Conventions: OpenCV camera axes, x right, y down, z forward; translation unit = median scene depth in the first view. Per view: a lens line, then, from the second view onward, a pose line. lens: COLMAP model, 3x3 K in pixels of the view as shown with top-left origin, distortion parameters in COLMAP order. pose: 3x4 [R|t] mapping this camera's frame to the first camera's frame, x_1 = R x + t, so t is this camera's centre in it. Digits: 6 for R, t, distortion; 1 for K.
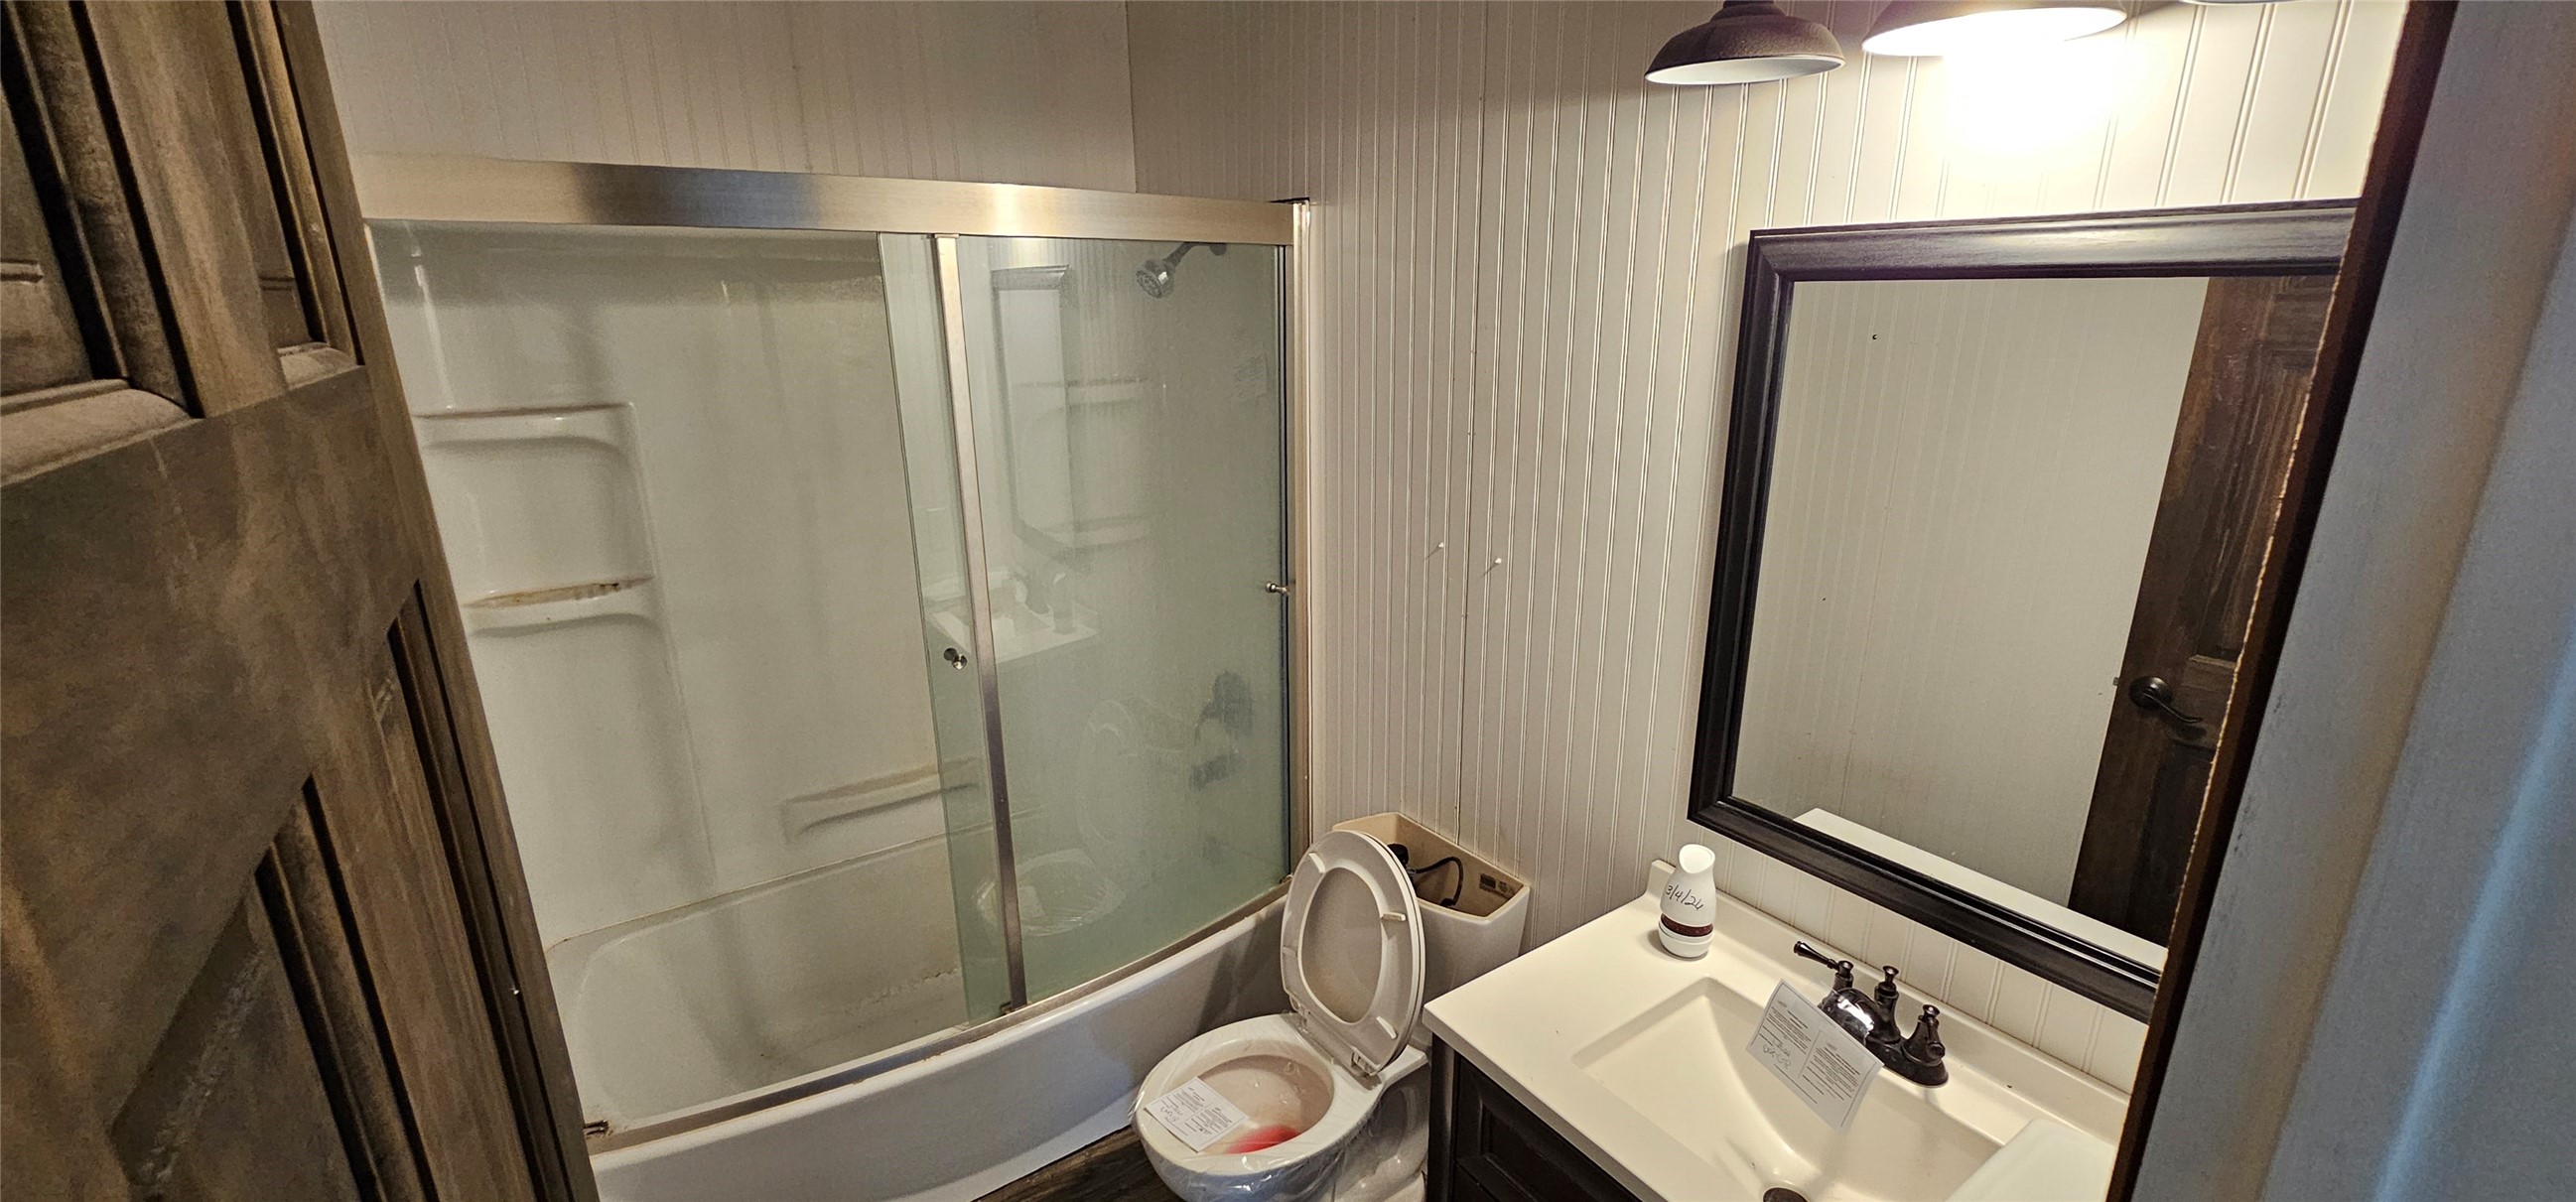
lens RADIAL K [[1052.2, 0, 1291.6], [0, 1052.2, 611.9], [0, 0, 1]] dist [-0.004852, 0.001748]
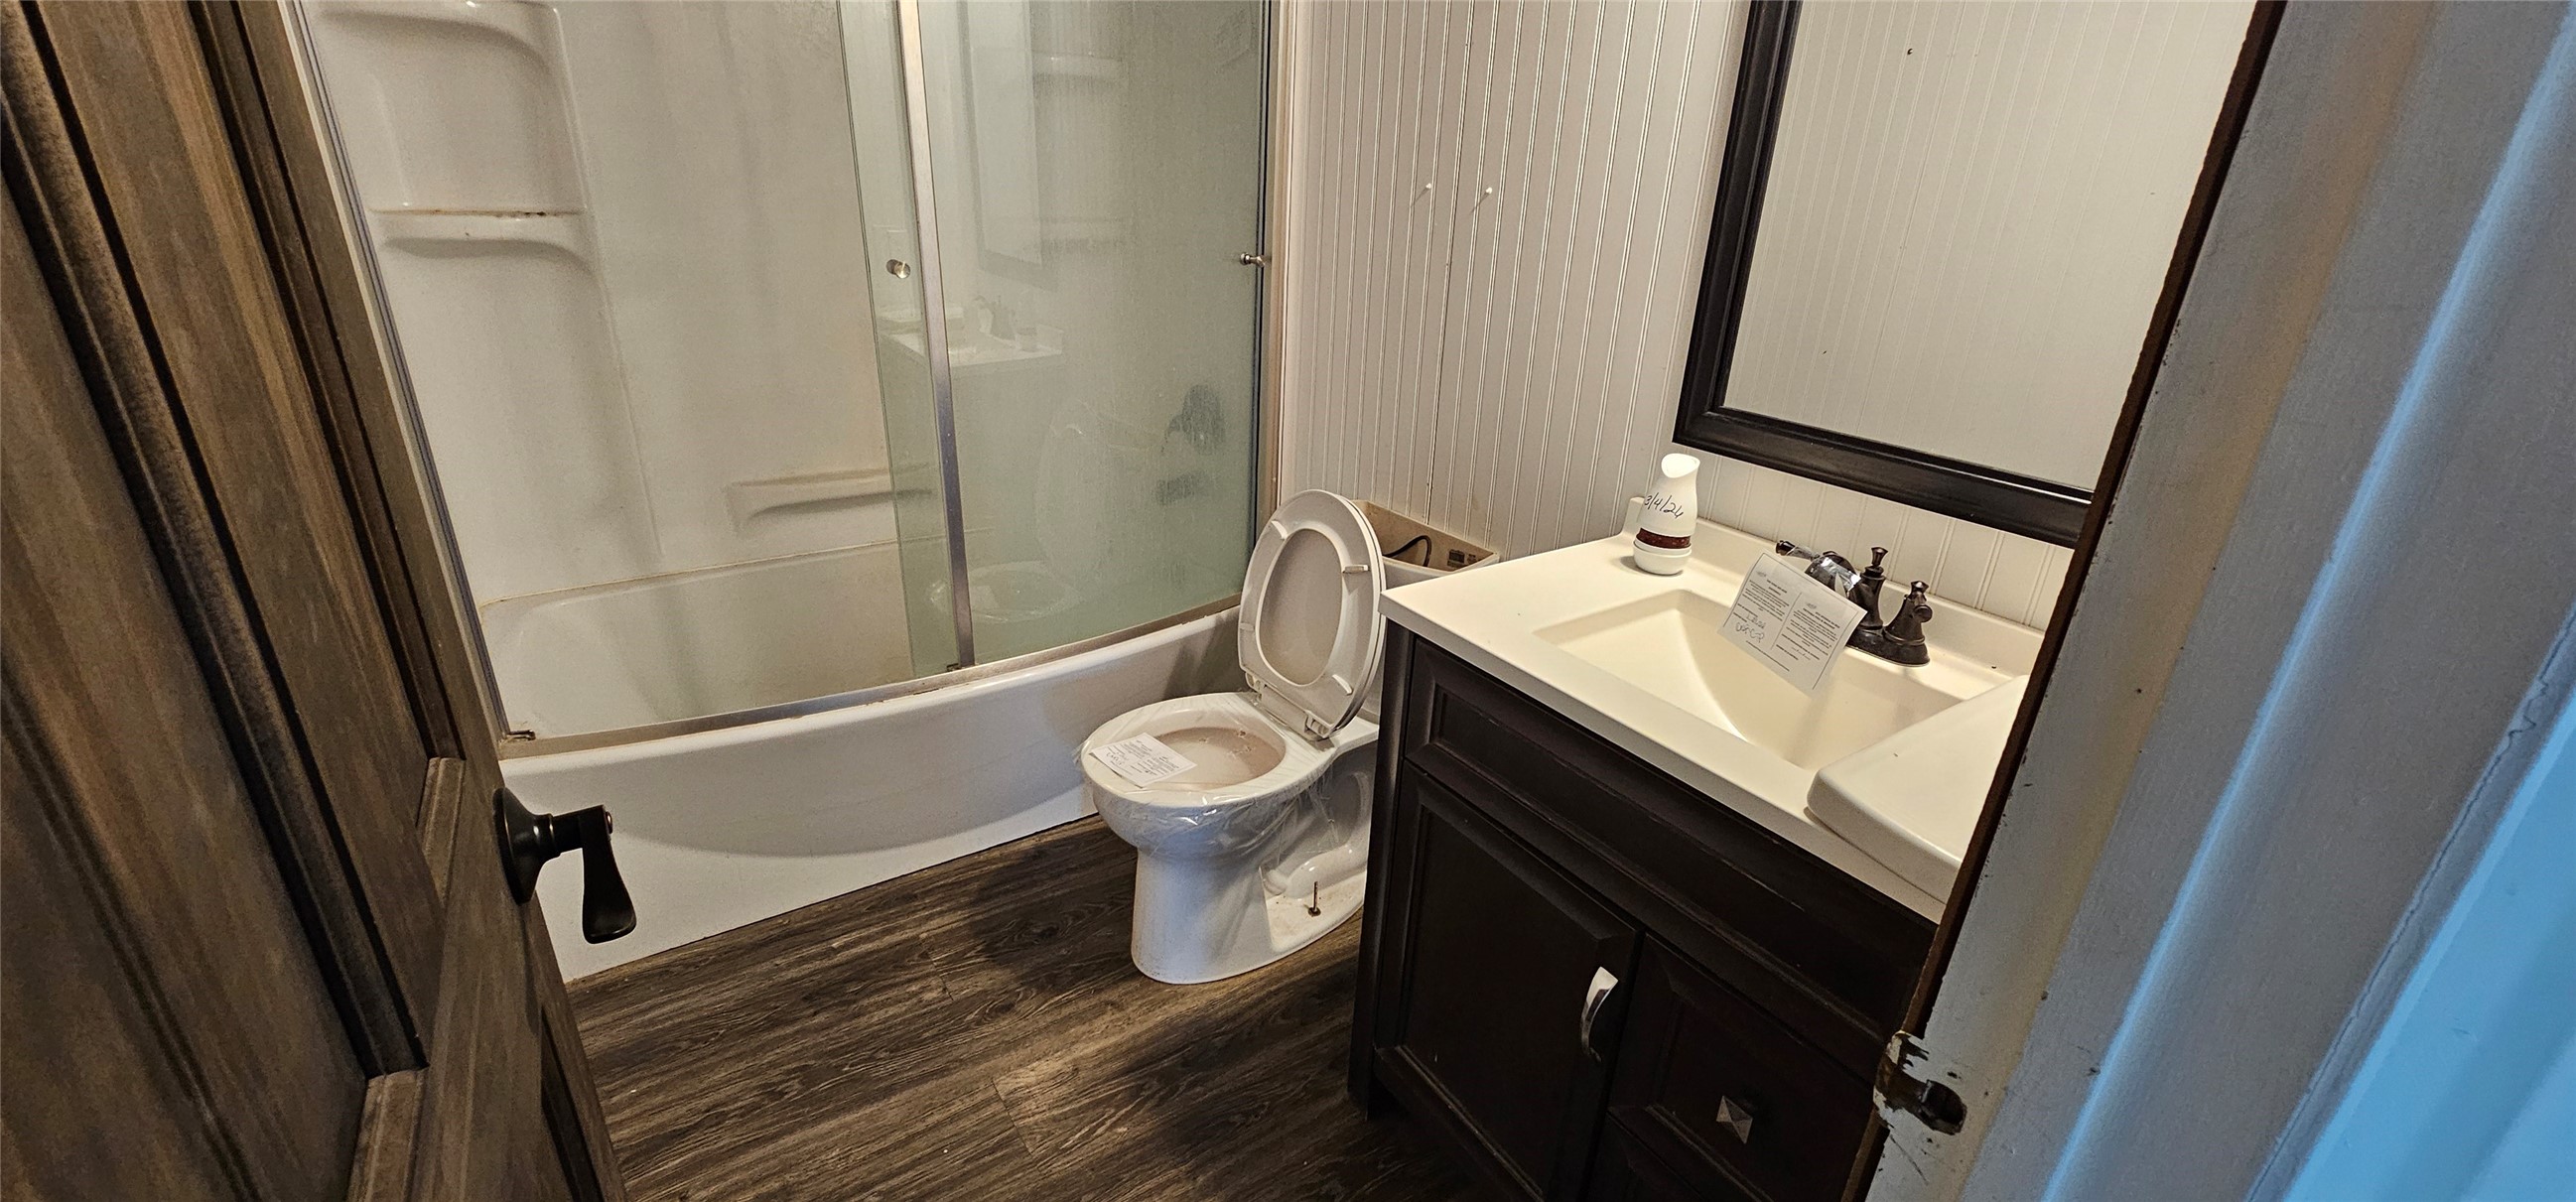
lens RADIAL K [[1052.2, 0, 1276.1], [0, 1052.2, 605.5], [0, 0, 1]] dist [-0.004852, 0.001748]
pose [[0.998992, 0.044797, 0.002754, 0.020026], [-0.044837, 0.993387, 0.105696, 0.191950], [0.001999, -0.105713, 0.994395, 0.038564]]
